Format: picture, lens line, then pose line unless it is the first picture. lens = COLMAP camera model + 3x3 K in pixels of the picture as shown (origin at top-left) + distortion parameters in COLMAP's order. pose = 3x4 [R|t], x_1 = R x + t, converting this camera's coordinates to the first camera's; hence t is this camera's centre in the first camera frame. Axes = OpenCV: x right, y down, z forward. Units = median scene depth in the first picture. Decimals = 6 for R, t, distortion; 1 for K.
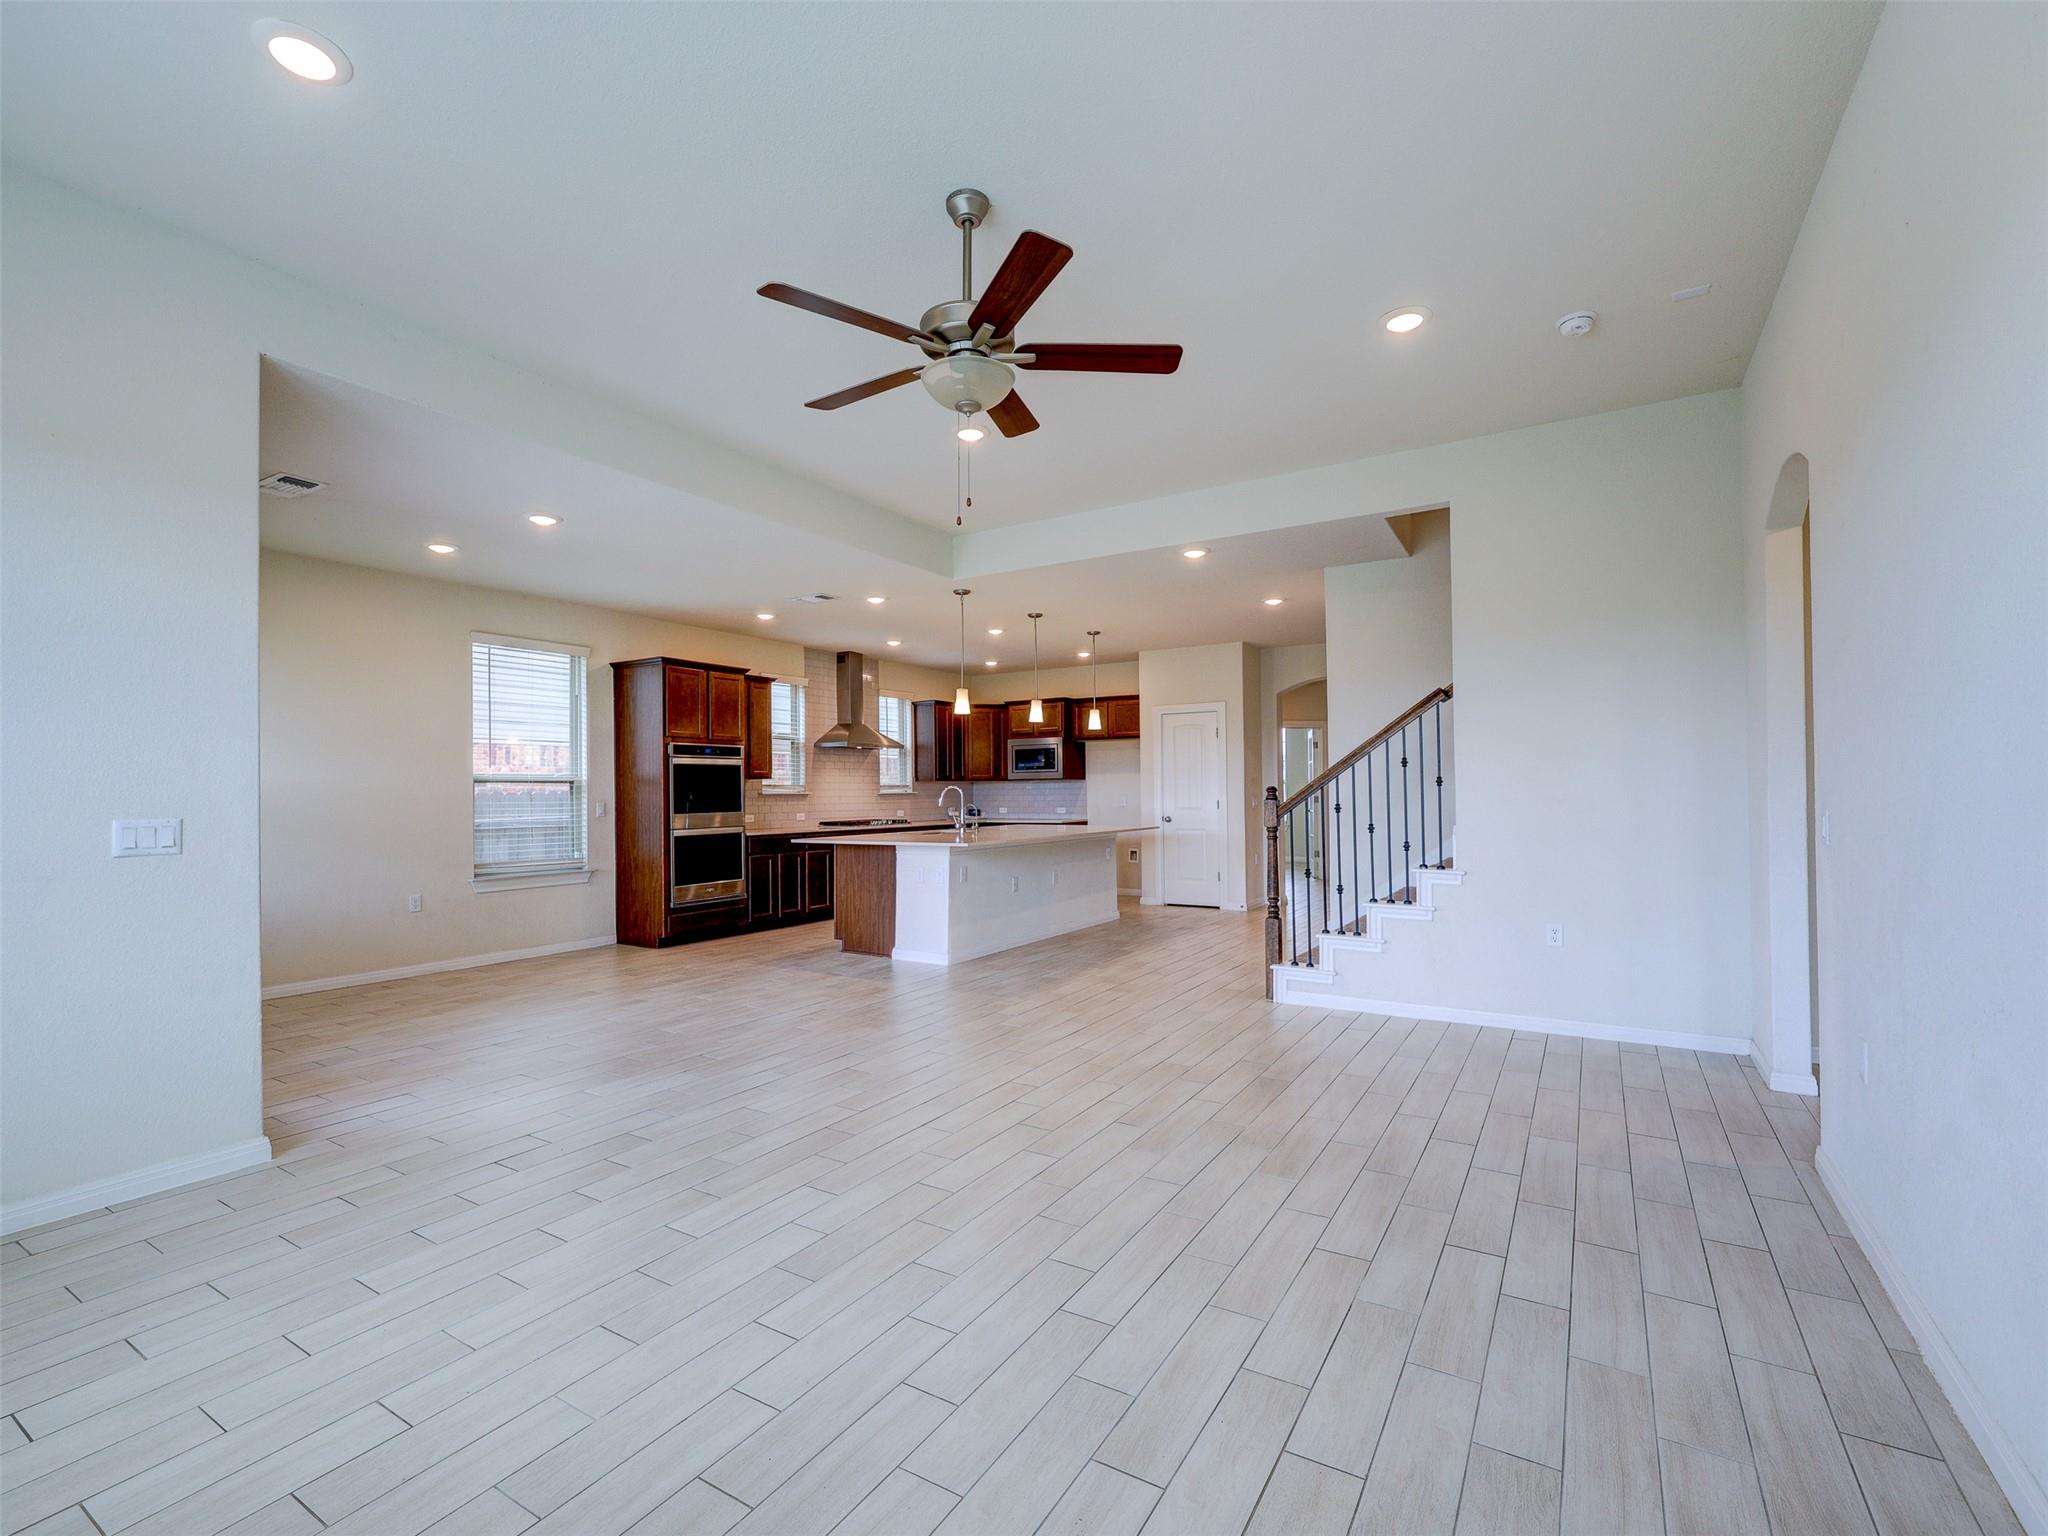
lens RADIAL K [[924.0, 0, 1022.7], [0, 924.0, 782.3], [0, 0, 1]] dist [0.001003, 0.000779]
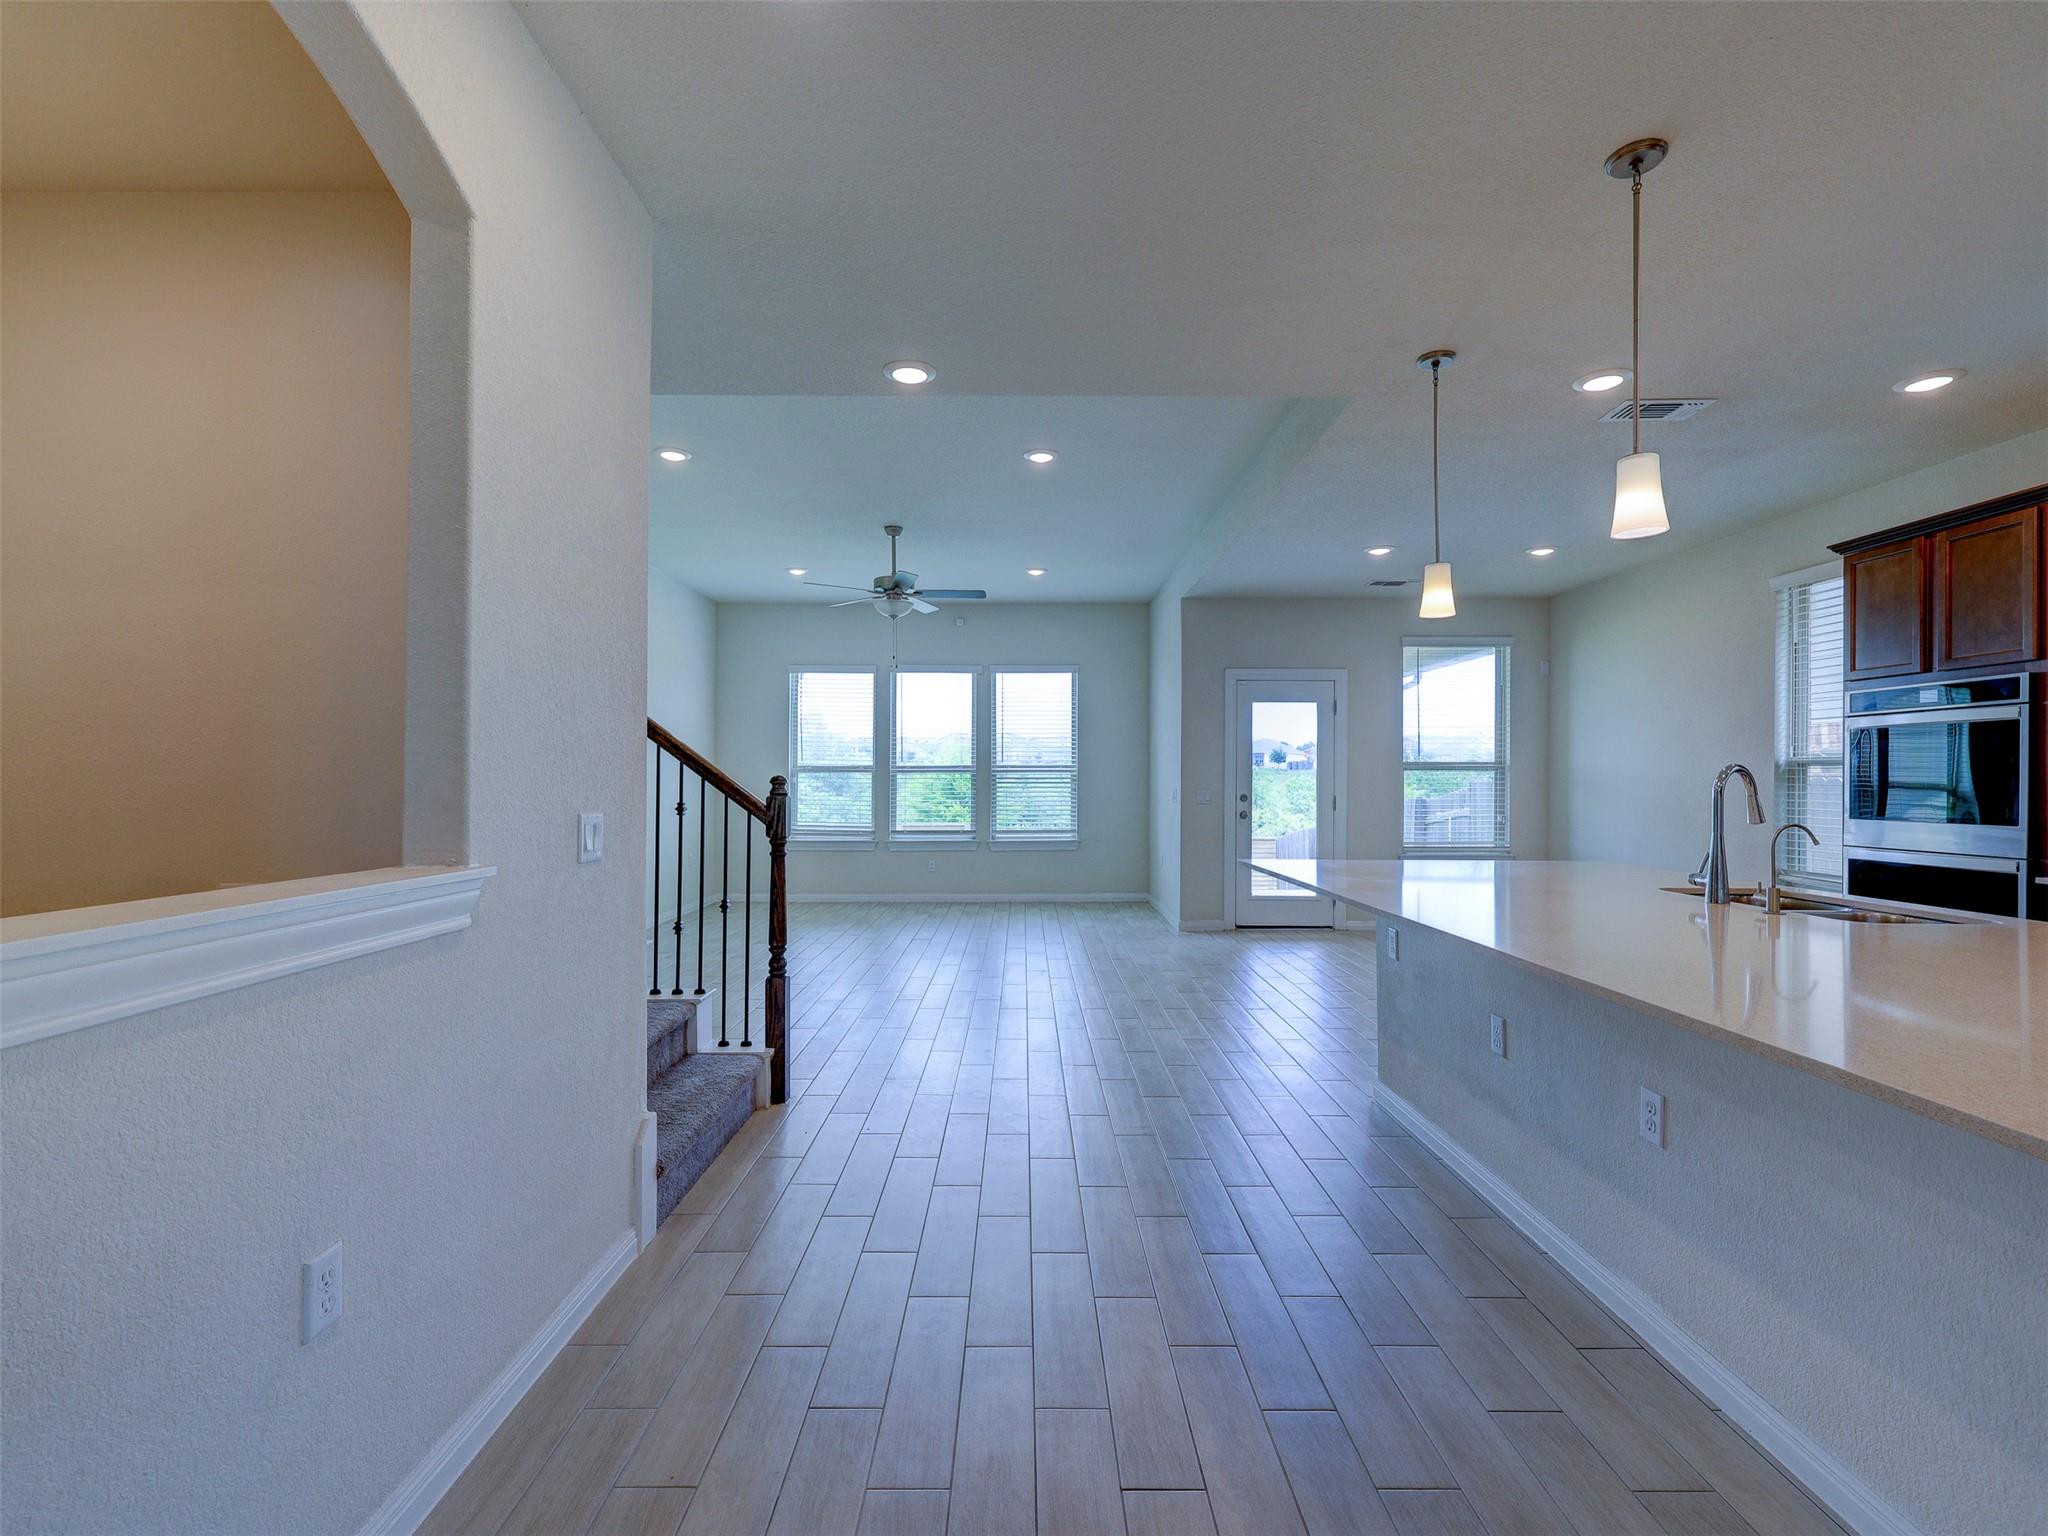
lens RADIAL K [[924.0, 0, 1041.2], [0, 924.0, 771.9], [0, 0, 1]] dist [0.001003, 0.000779]
pose [[-0.845090, 0.001500, -0.534622, 0.335147], [0.009893, 0.999869, -0.012834, 0.008194], [0.534532, -0.016135, -0.844994, 1.206778]]
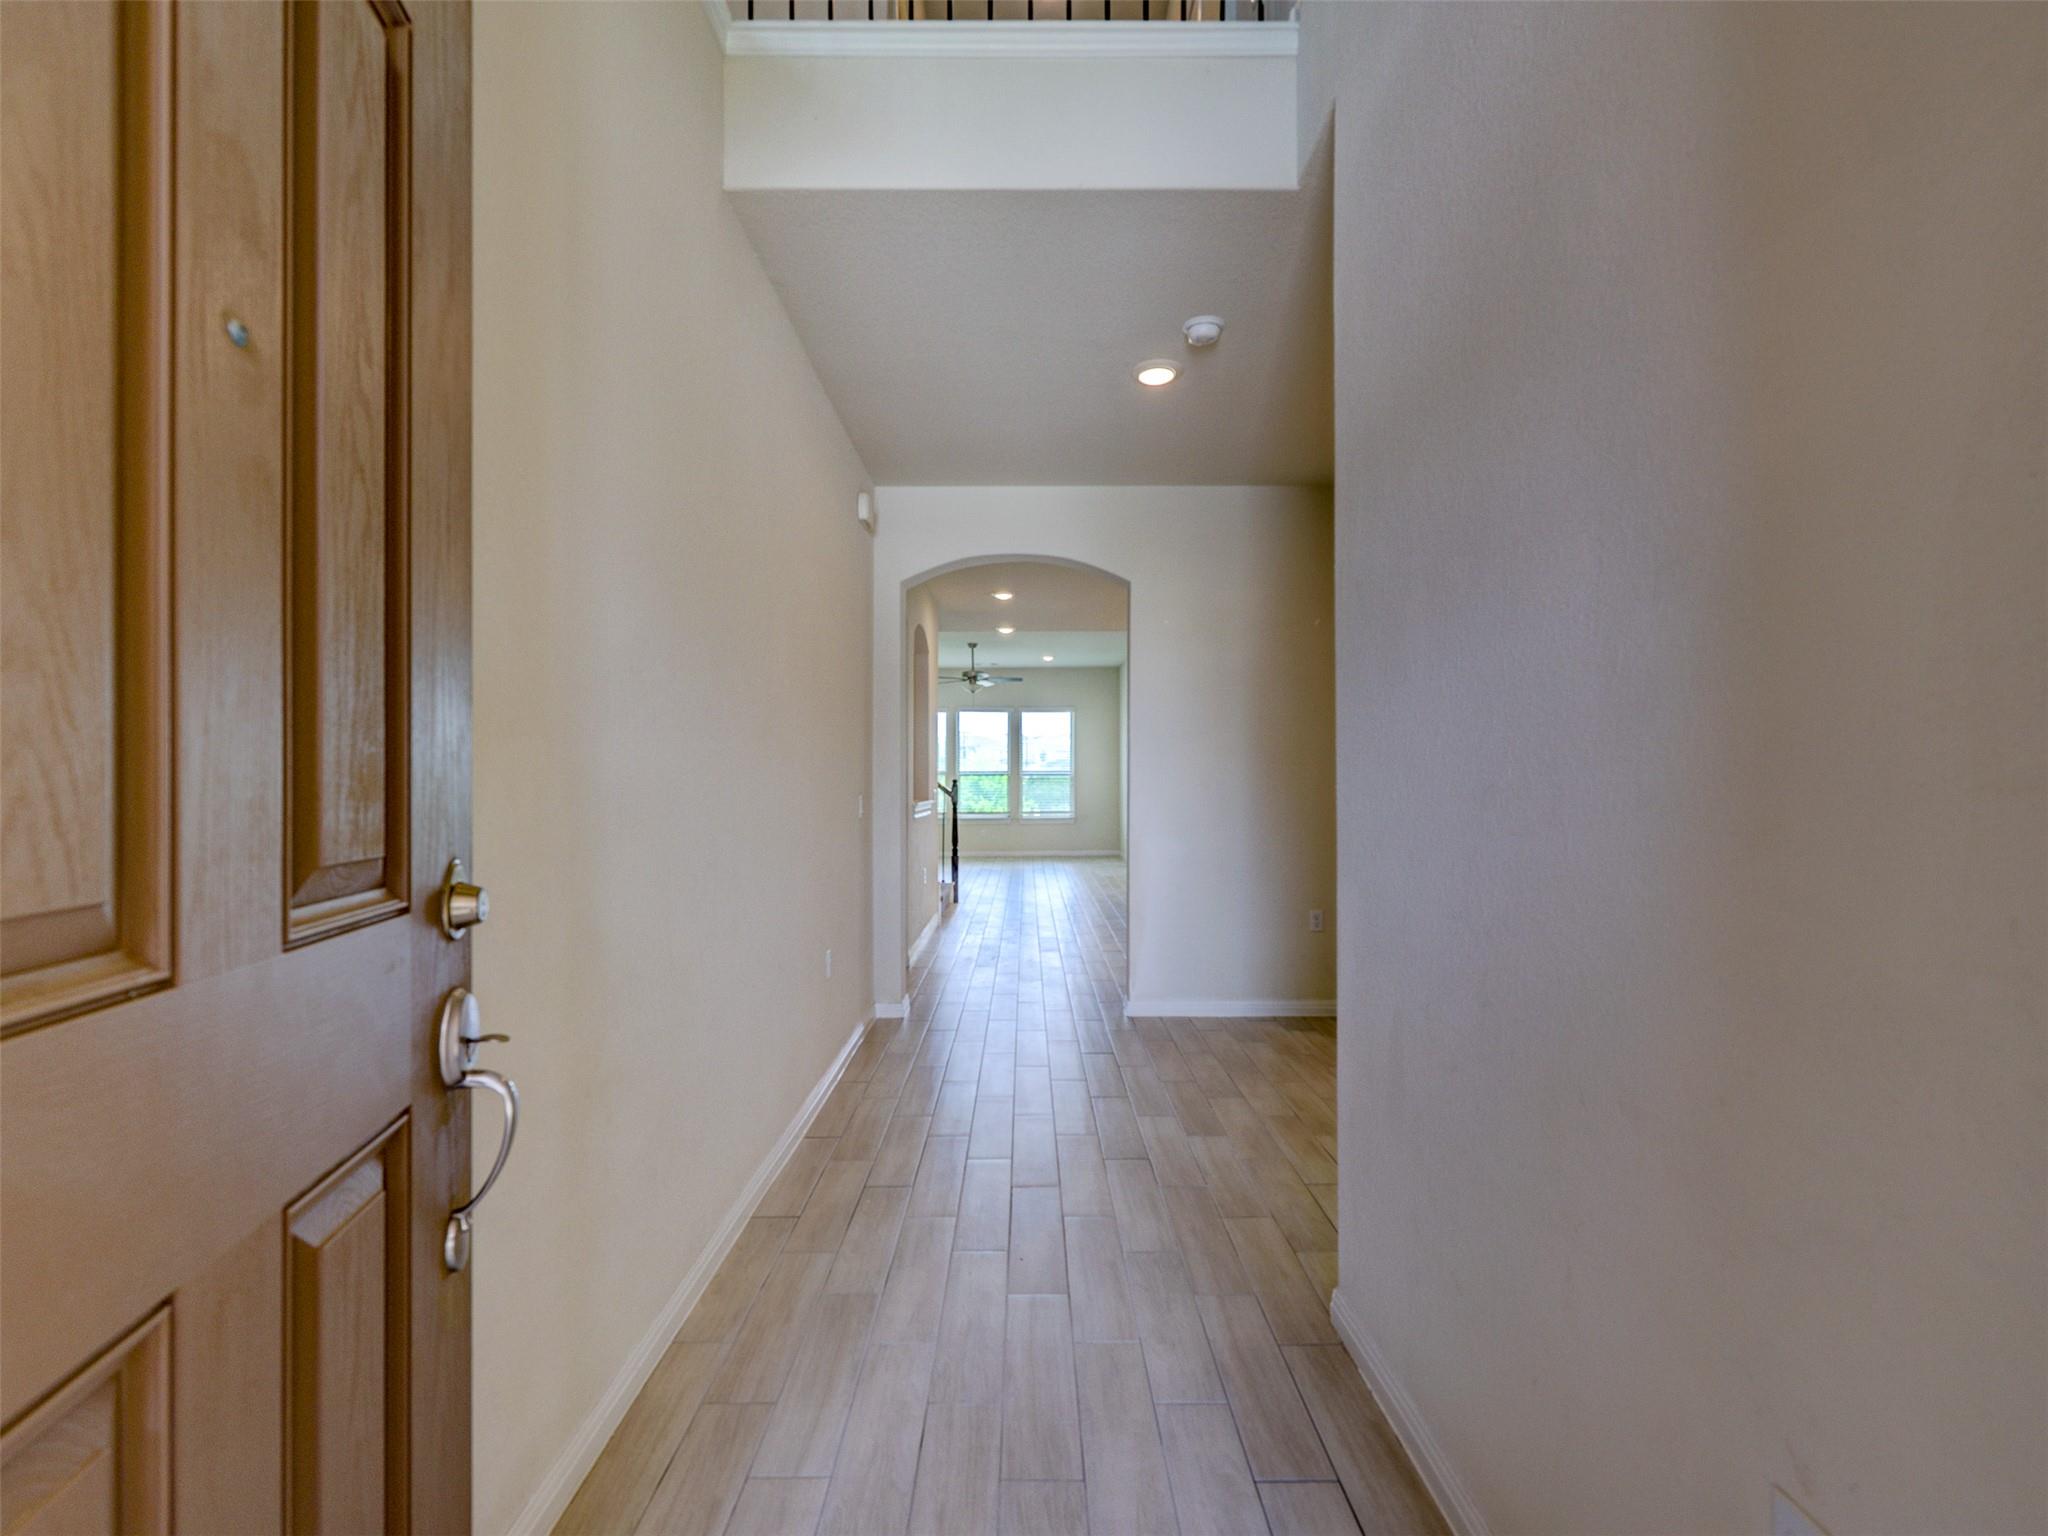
lens RADIAL K [[935.1, 0, 1025.5], [0, 935.1, 777.1], [0, 0, 1]] dist [-0.001797, -0.000928]
pose [[-0.855731, 0.007683, -0.517365, 0.759343], [0.014019, 0.999867, -0.008339, 0.012784], [0.517232, -0.014389, -0.855724, 1.849097]]
